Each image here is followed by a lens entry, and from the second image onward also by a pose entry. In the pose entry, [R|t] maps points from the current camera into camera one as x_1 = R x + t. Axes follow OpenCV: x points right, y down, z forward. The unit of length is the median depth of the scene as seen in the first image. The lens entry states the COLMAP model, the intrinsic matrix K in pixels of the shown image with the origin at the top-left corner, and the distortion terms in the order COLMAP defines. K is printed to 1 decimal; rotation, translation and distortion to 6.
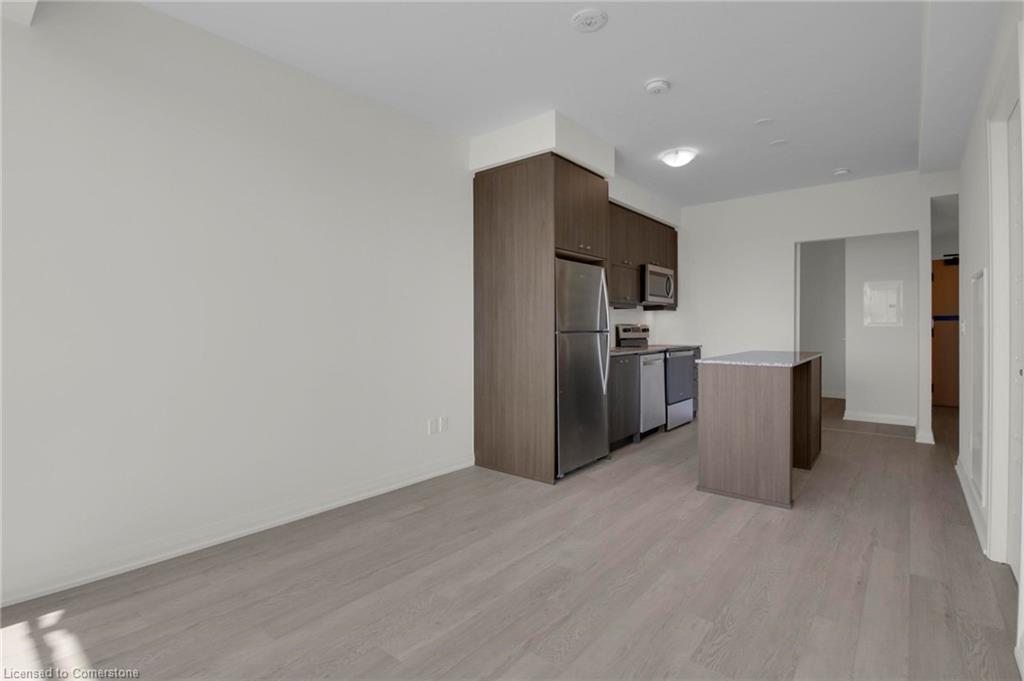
lens RADIAL K [[479.3, 0, 518.2], [0, 479.3, 335.1], [0, 0, 1]] dist [-0.006766, -0.000588]
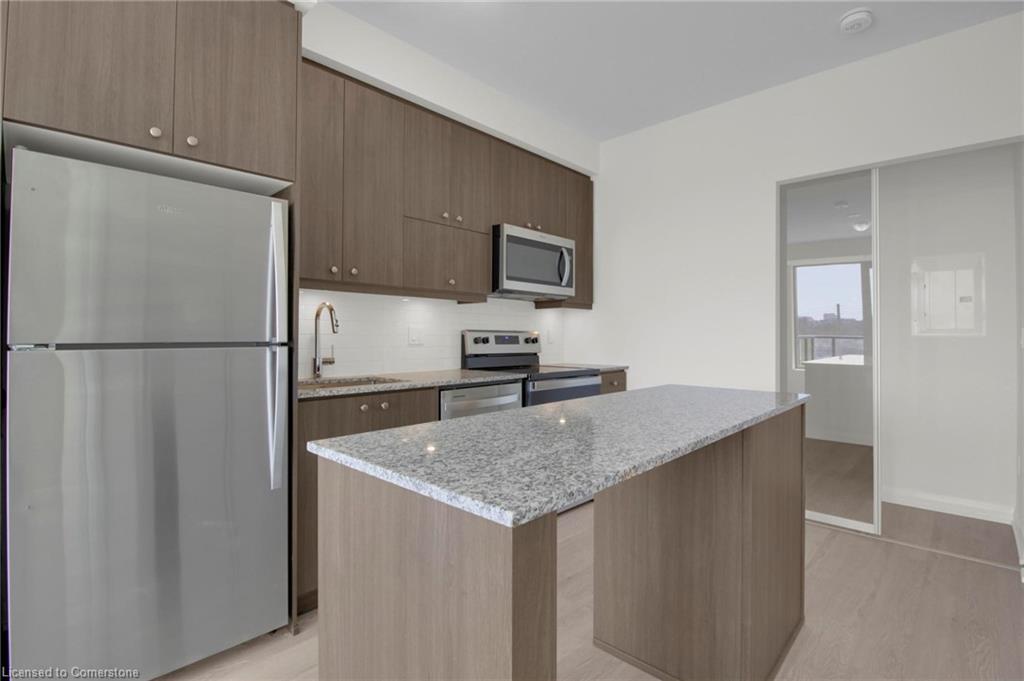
lens RADIAL K [[479.3, 0, 520.1], [0, 479.3, 334.6], [0, 0, 1]] dist [-0.006766, -0.000588]
pose [[0.997246, 0.006850, -0.073846, 0.318692], [-0.008017, 0.999847, -0.015518, -0.008792], [0.073728, 0.016068, 0.997149, 0.423276]]
